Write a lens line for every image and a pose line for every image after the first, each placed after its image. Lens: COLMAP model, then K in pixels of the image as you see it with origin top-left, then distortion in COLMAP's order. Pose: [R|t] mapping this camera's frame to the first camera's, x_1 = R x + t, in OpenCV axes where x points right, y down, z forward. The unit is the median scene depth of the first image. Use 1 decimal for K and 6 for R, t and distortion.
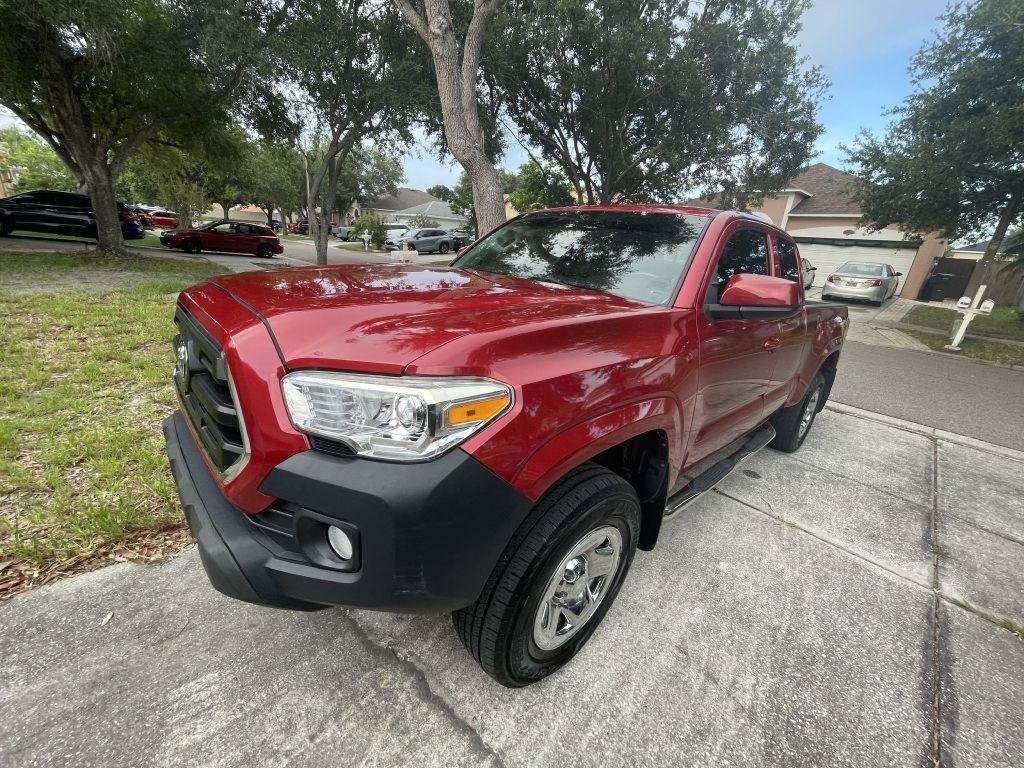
lens RADIAL K [[412.7, 0, 513.6], [0, 412.7, 386.3], [0, 0, 1]] dist [-0.000182, 0.000717]
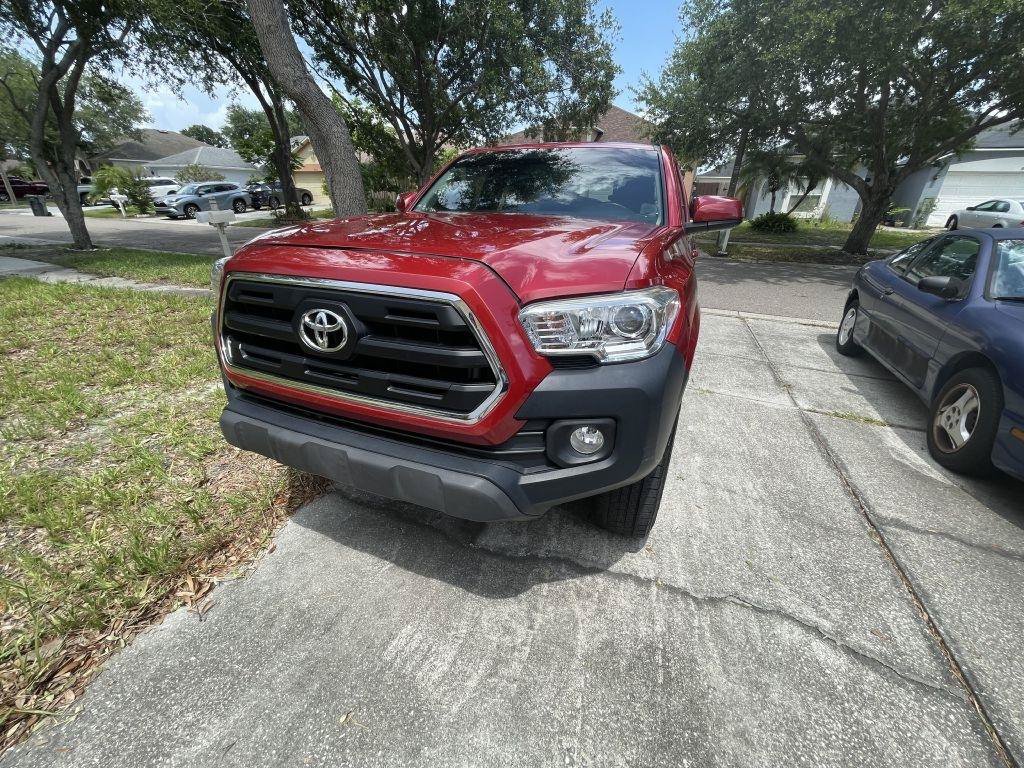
lens RADIAL K [[412.7, 0, 513.6], [0, 412.7, 386.3], [0, 0, 1]] dist [-0.000182, 0.000717]
pose [[0.909908, -0.228122, 0.346450, -0.108914], [0.187368, 0.971172, 0.147373, 0.000482], [-0.370081, -0.069183, 0.926420, -0.002874]]
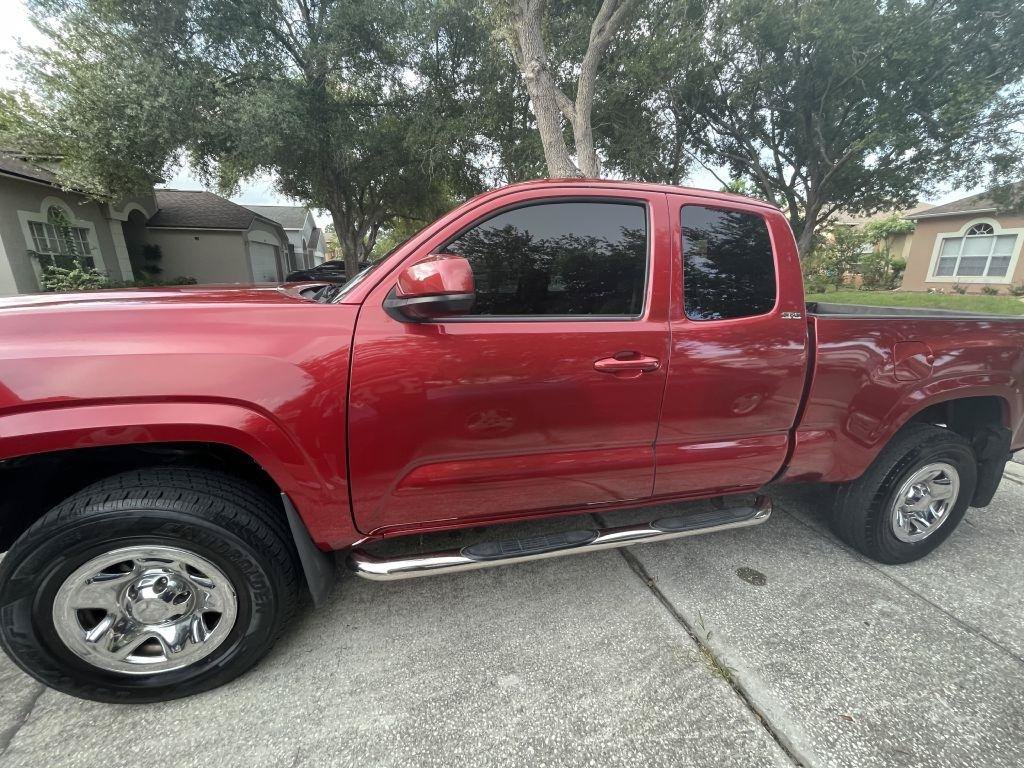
lens RADIAL K [[410.6, 0, 513.7], [0, 410.6, 385.1], [0, 0, 1]] dist [0.002058, -0.001365]
pose [[0.877898, 0.053842, -0.475812, 0.202717], [-0.096075, 0.993258, -0.064869, -0.001546], [0.469111, 0.102662, 0.877152, 0.089942]]
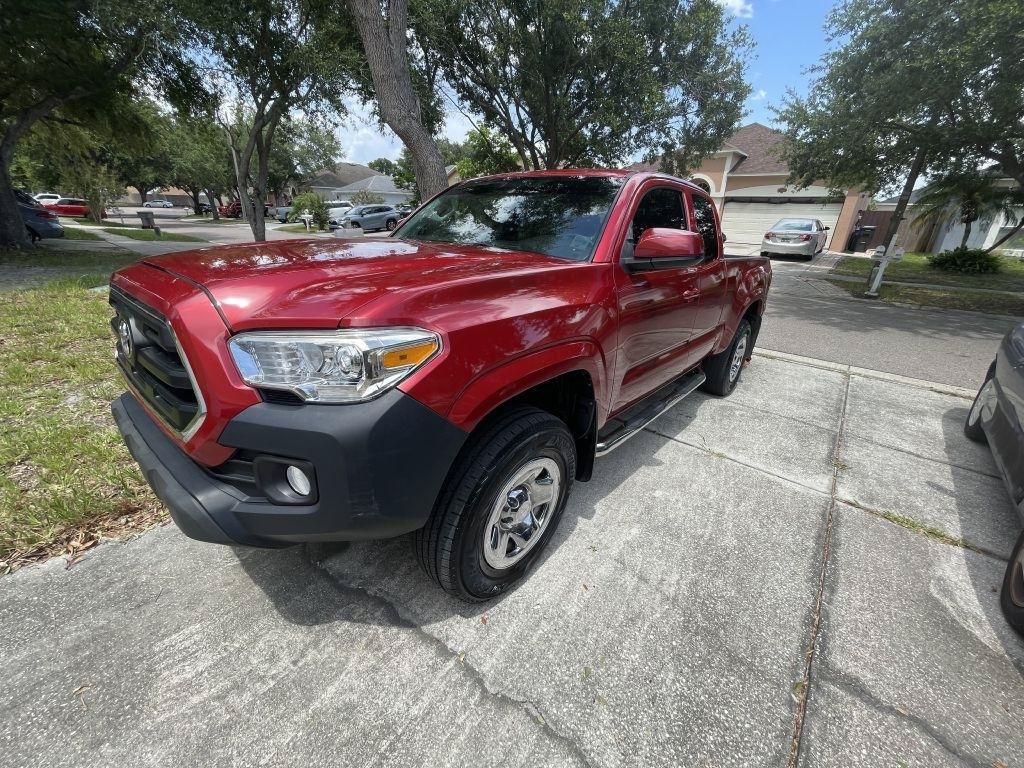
lens RADIAL K [[413.2, 0, 514.8], [0, 413.2, 385.5], [0, 0, 1]] dist [0.002002, 0.000271]
pose [[0.992892, -0.082760, 0.085530, 0.010738], [0.077854, 0.995206, 0.059197, 0.010413], [-0.090019, -0.052117, 0.994575, -0.019806]]
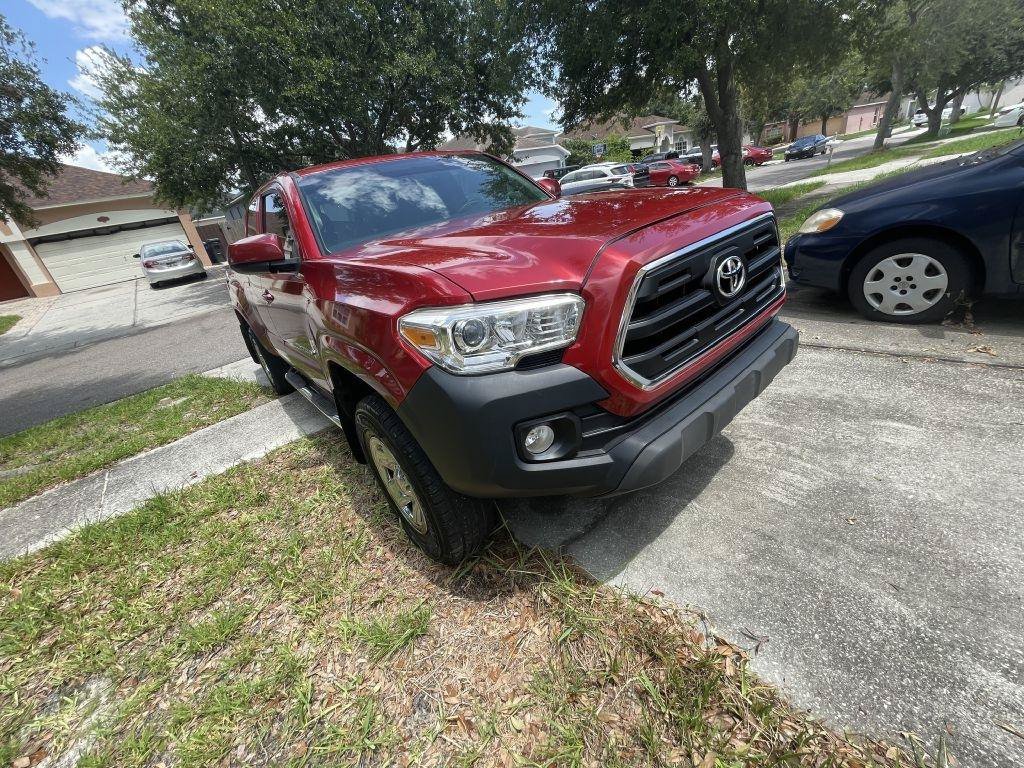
lens RADIAL K [[410.6, 0, 513.7], [0, 410.6, 385.1], [0, 0, 1]] dist [0.002058, -0.001365]
pose [[0.037571, -0.512215, 0.858035, -0.264012], [0.487953, 0.758720, 0.431562, -0.080793], [-0.872061, 0.402466, 0.278443, 0.185444]]
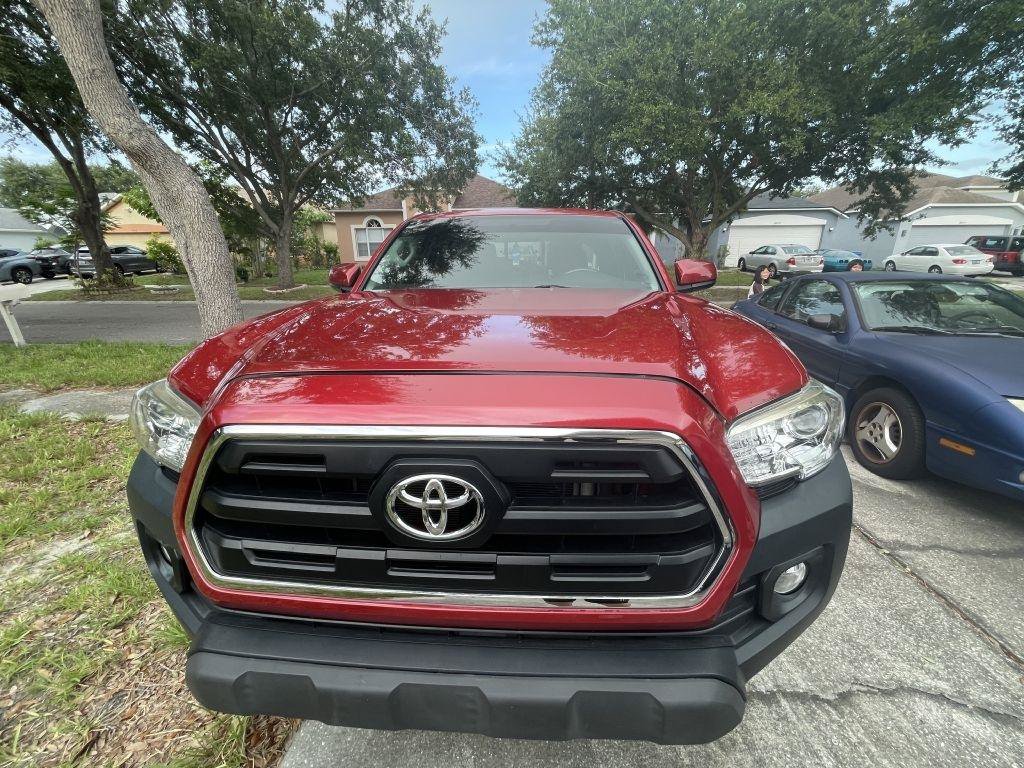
lens RADIAL K [[410.6, 0, 513.7], [0, 410.6, 385.1], [0, 0, 1]] dist [0.002058, -0.001365]
pose [[0.731603, -0.290938, 0.616533, -0.146666], [0.288118, 0.951581, 0.107152, -0.036330], [-0.617855, 0.099242, 0.780004, 0.066768]]
